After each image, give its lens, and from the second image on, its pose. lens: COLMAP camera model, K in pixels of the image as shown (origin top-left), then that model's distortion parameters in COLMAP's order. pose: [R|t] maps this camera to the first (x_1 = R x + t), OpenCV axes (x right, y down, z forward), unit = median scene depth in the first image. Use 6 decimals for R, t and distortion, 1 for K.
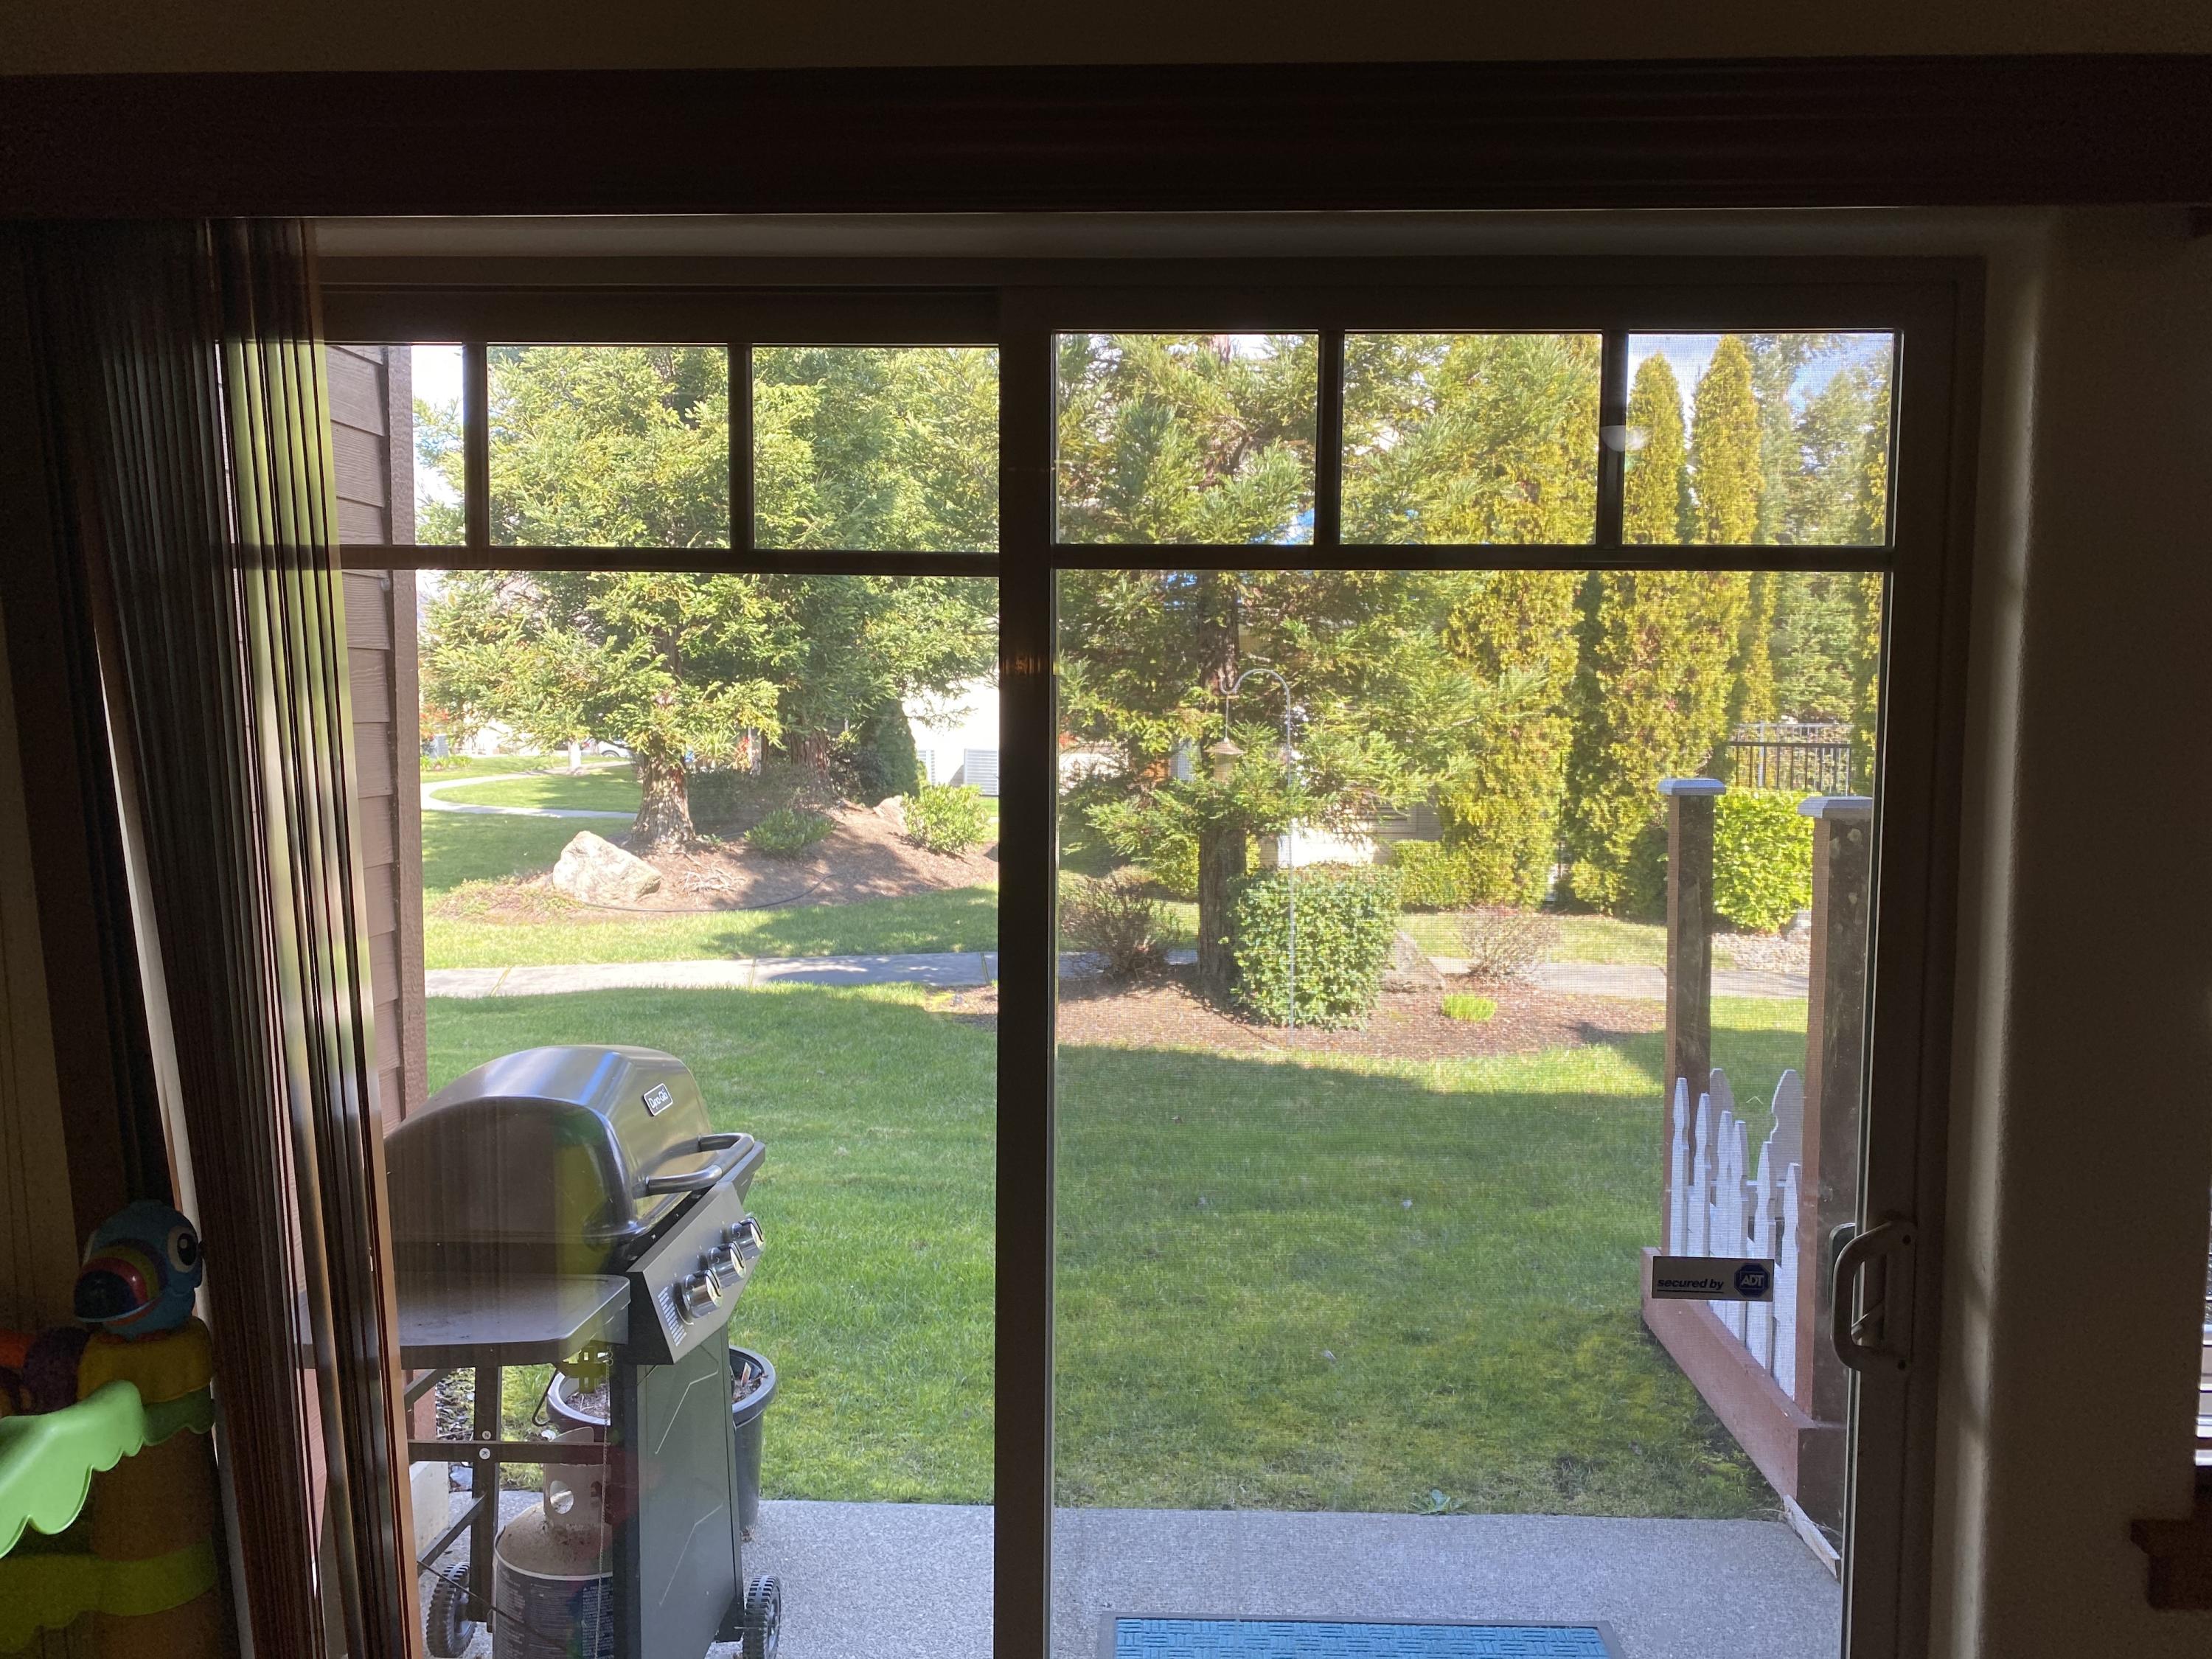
lens RADIAL K [[1679.4, 0, 1095.5], [0, 1679.4, 807.8], [0, 0, 1]] dist [0.052814, -0.075307]
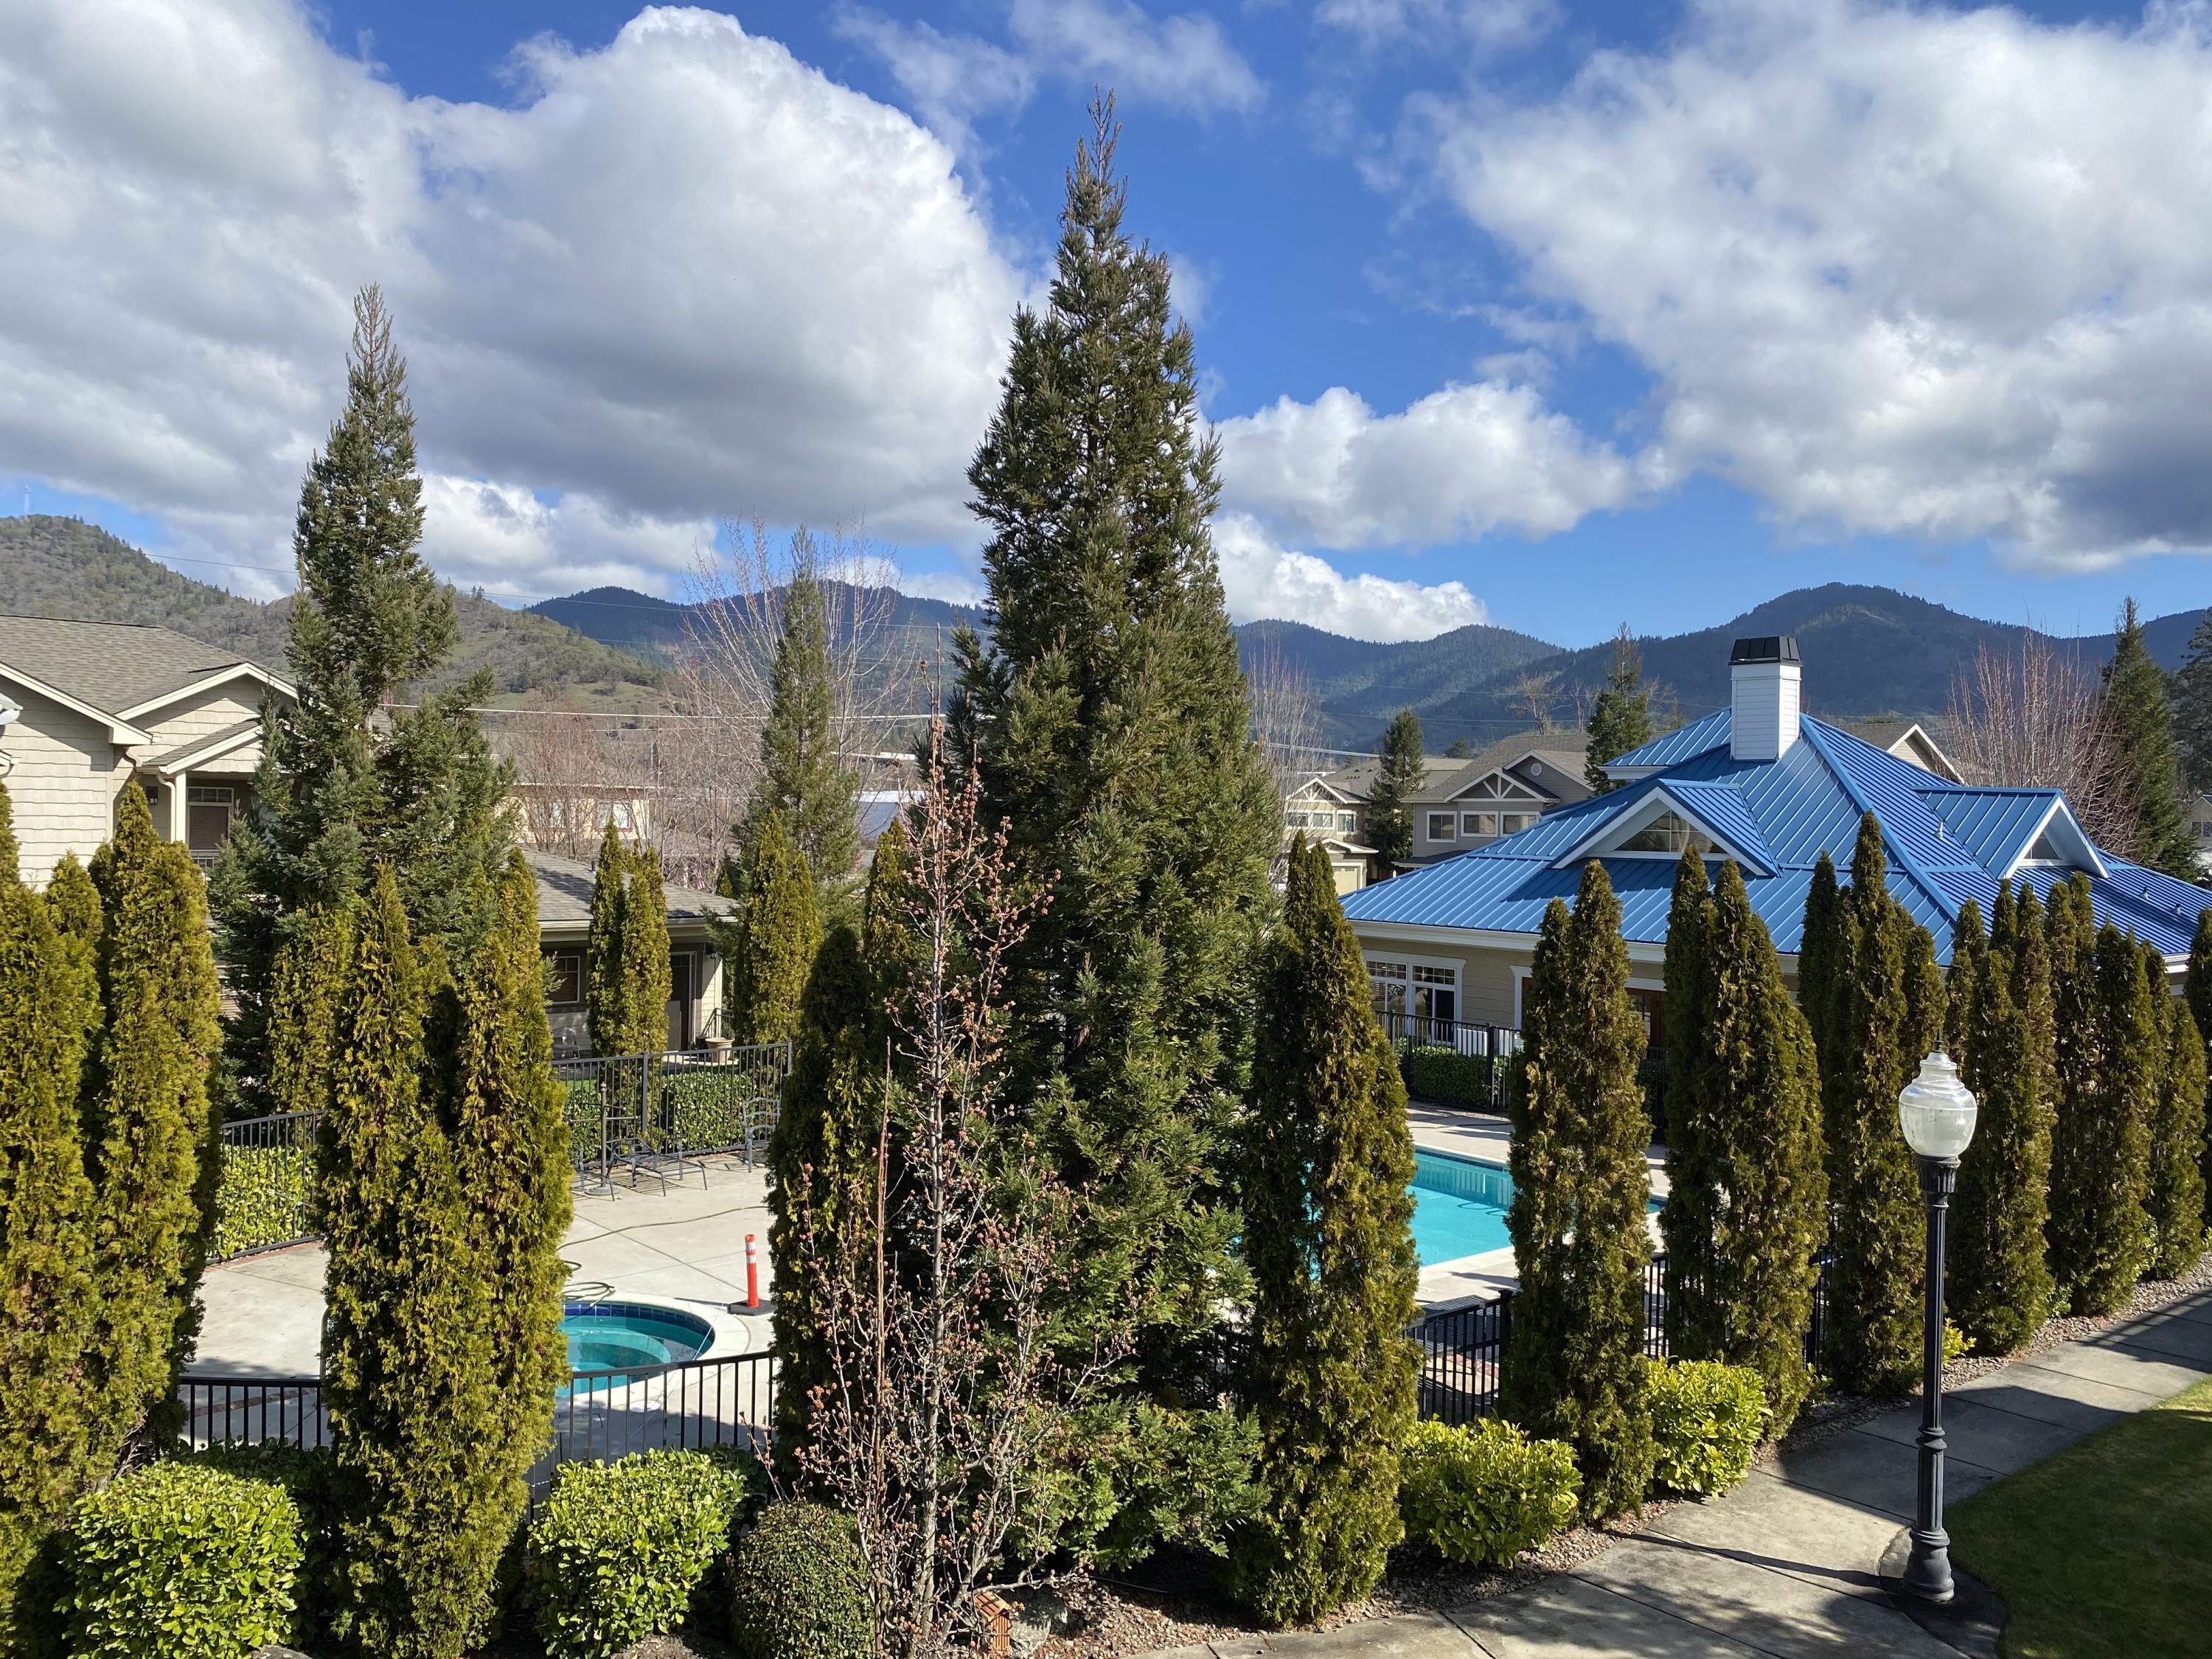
lens RADIAL K [[1679.4, 0, 1091.0], [0, 1679.4, 840.5], [0, 0, 1]] dist [0.052814, -0.075307]
pose [[0.748412, -0.001605, 0.663233, 0.279871], [0.033468, 0.998814, -0.035349, -0.364970], [-0.662390, 0.048653, 0.747578, 0.256698]]
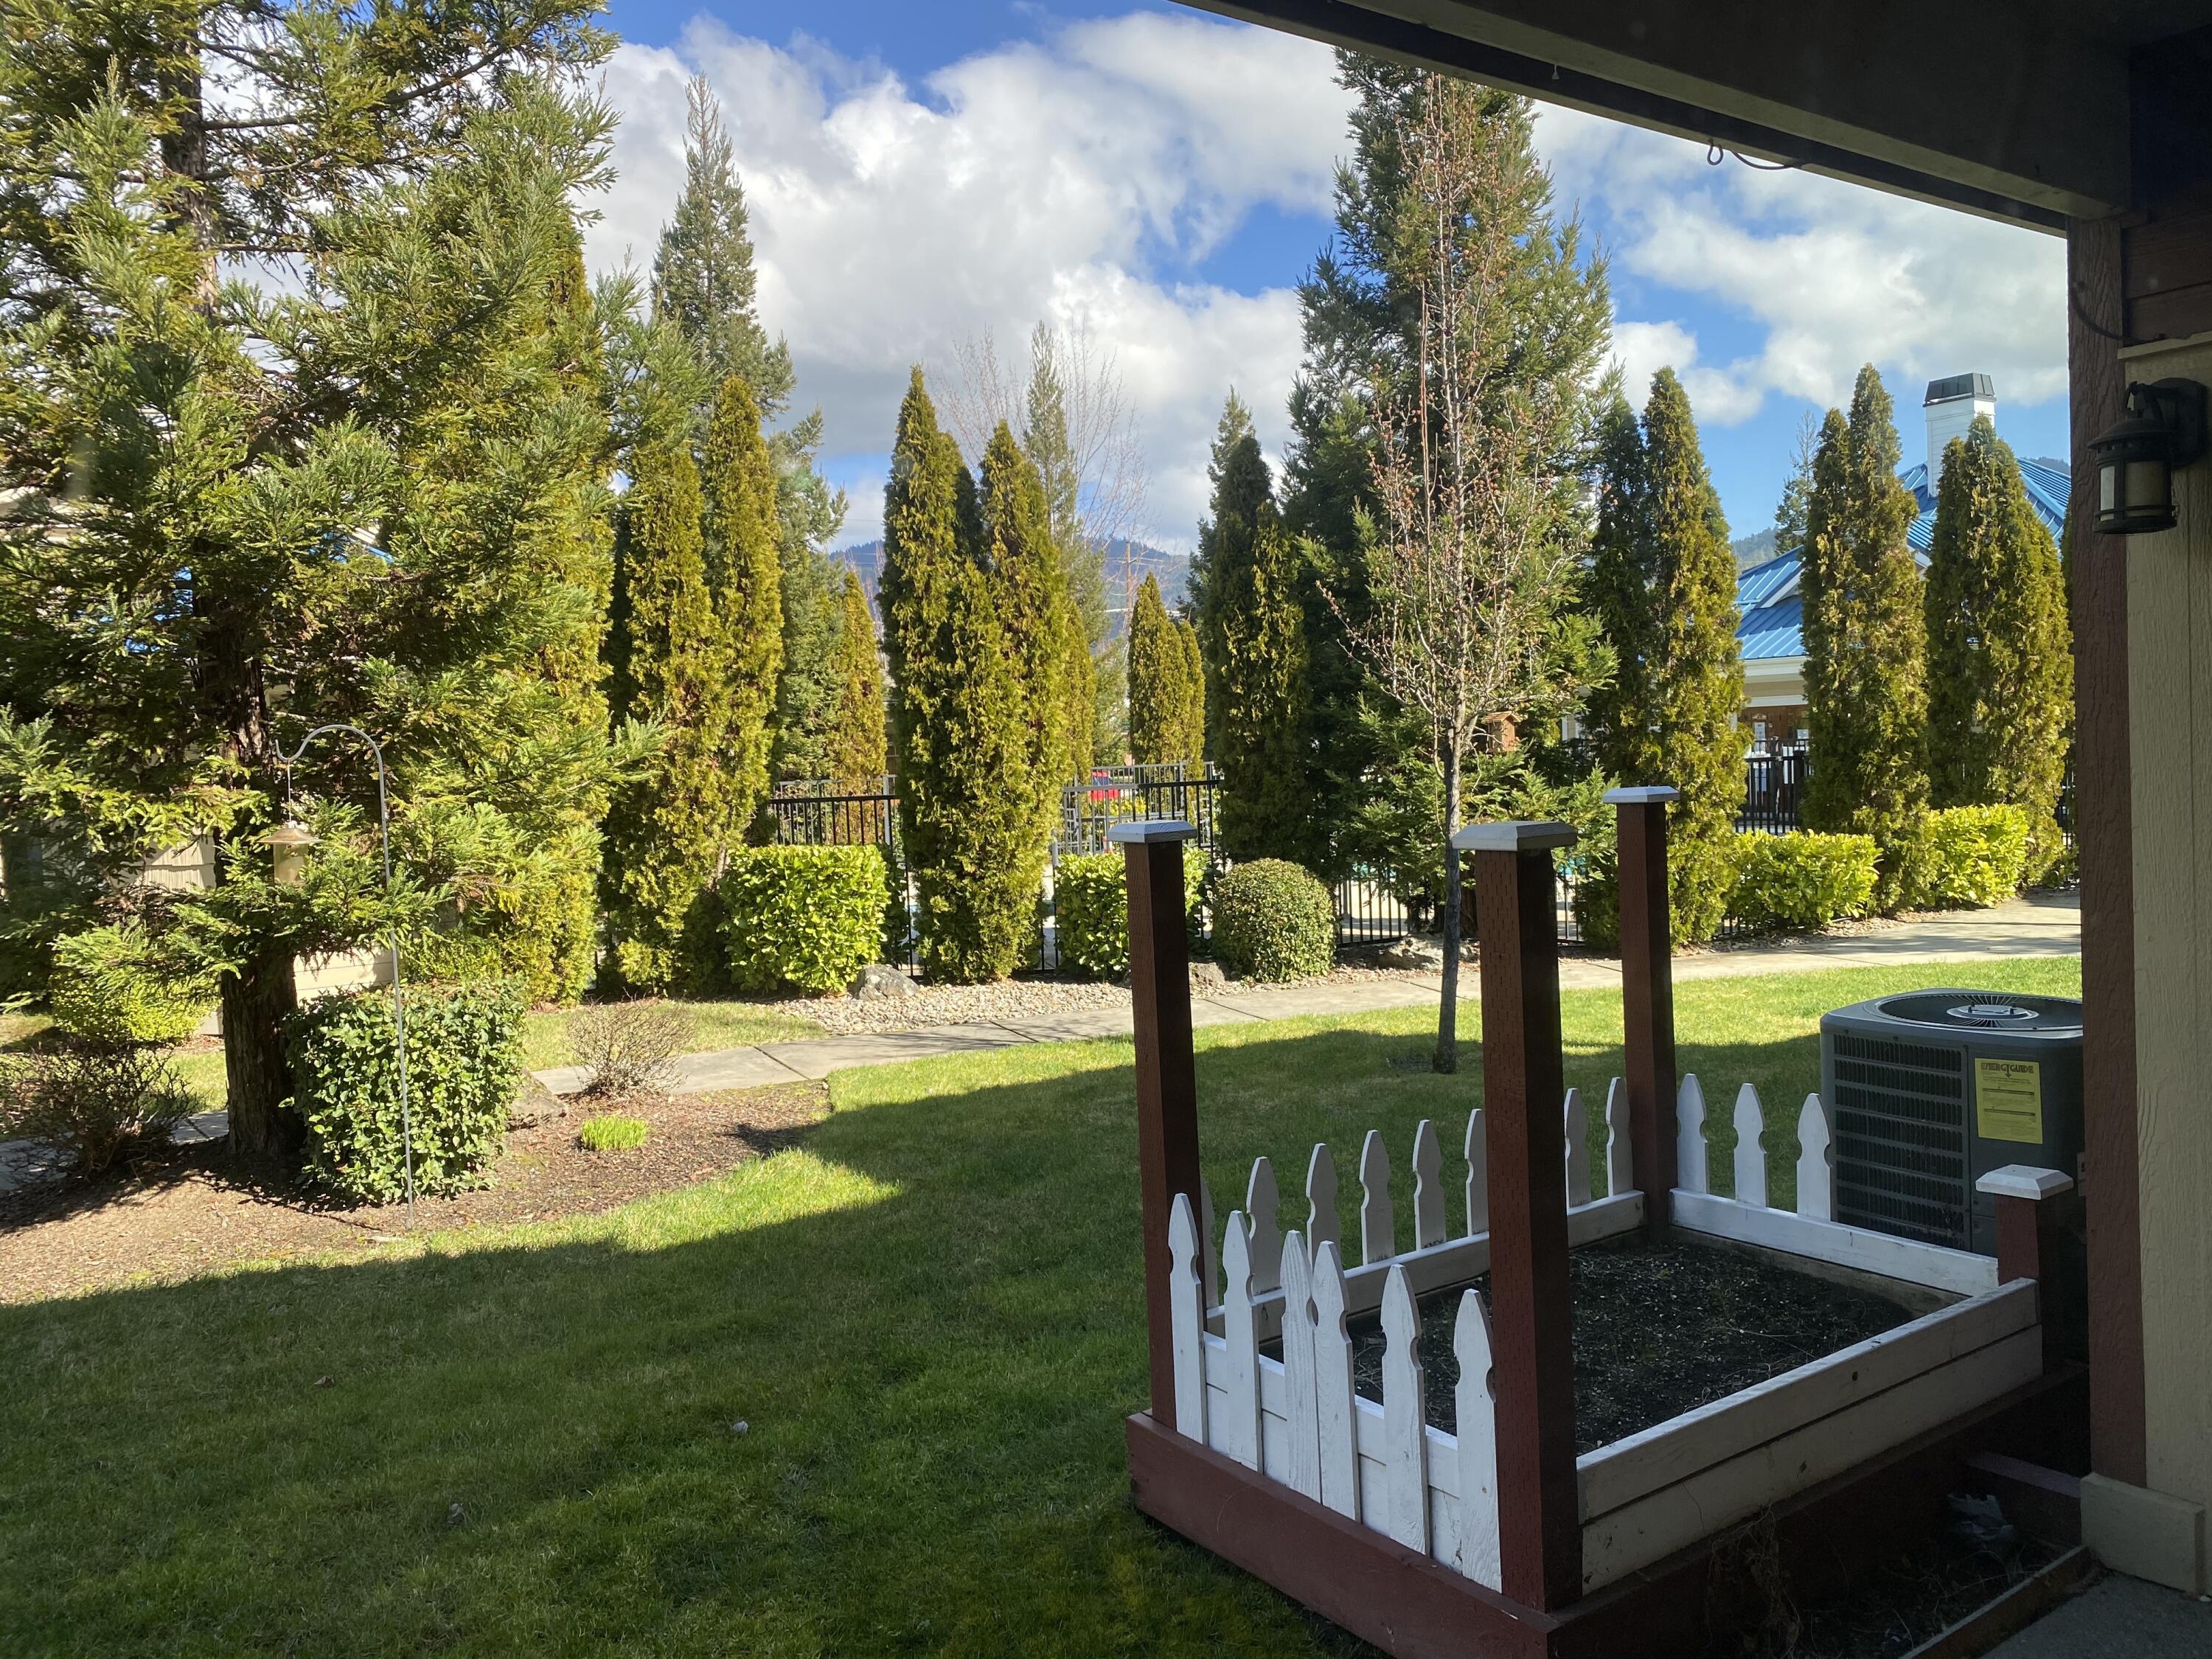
lens RADIAL K [[1679.4, 0, 1137.7], [0, 1679.4, 810.8], [0, 0, 1]] dist [0.052814, -0.075307]
pose [[0.786006, -0.058796, 0.615416, -0.074538], [0.083531, 0.996439, -0.011486, -0.006951], [-0.612549, 0.060435, 0.788119, 0.184248]]
